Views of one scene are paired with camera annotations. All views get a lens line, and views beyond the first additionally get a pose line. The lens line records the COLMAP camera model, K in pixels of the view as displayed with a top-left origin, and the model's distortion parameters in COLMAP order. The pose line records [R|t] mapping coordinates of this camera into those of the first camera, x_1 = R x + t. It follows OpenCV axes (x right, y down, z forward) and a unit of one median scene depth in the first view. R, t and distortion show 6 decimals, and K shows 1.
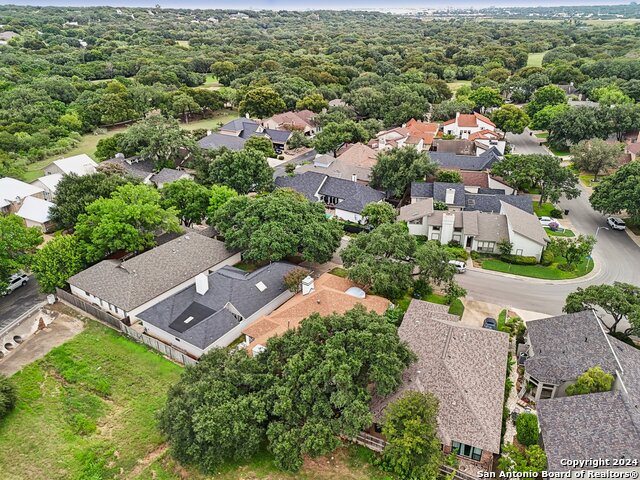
lens RADIAL K [[482.4, 0, 320.0], [0, 482.4, 240.0], [0, 0, 1]] dist [0.075029, -0.081934]
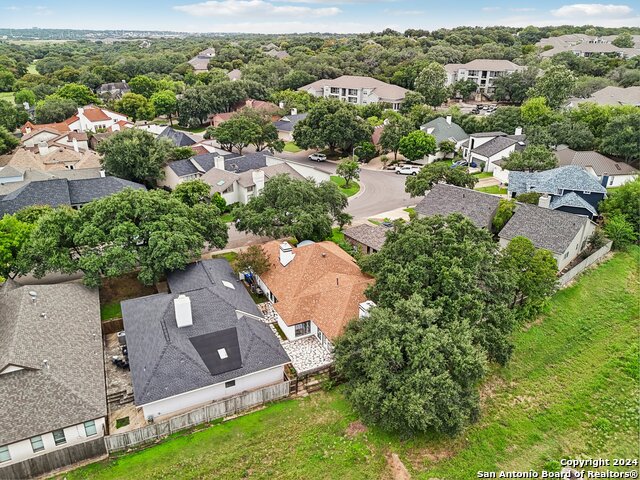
lens RADIAL K [[471.8, 0, 320.0], [0, 471.8, 240.0], [0, 0, 1]] dist [0.081417, -0.086006]
pose [[0.507936, -0.333479, 0.794225, -0.421731], [0.363807, 0.918803, 0.153119, -0.021124], [-0.780798, 0.211170, 0.588015, 0.293268]]
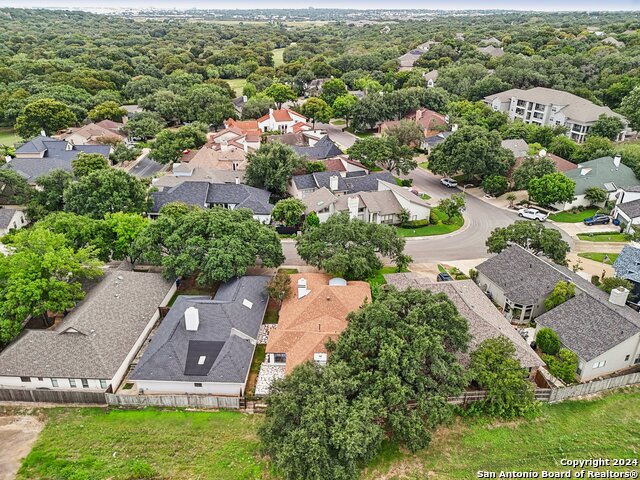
lens RADIAL K [[471.8, 0, 320.0], [0, 471.8, 240.0], [0, 0, 1]] dist [0.081417, -0.086006]
pose [[0.852357, -0.220173, 0.474354, -0.281235], [0.217290, 0.974154, 0.061713, -0.035282], [-0.475681, 0.050471, 0.878169, 0.076797]]
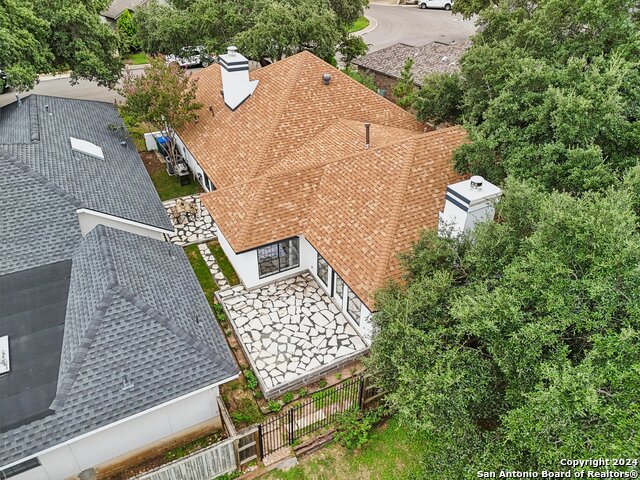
lens RADIAL K [[471.8, 0, 320.0], [0, 471.8, 240.0], [0, 0, 1]] dist [0.081417, -0.086006]
pose [[0.475534, -0.489800, 0.730728, -0.203679], [0.364655, 0.865684, 0.342953, 0.065515], [-0.800558, 0.103378, 0.590270, 0.485442]]
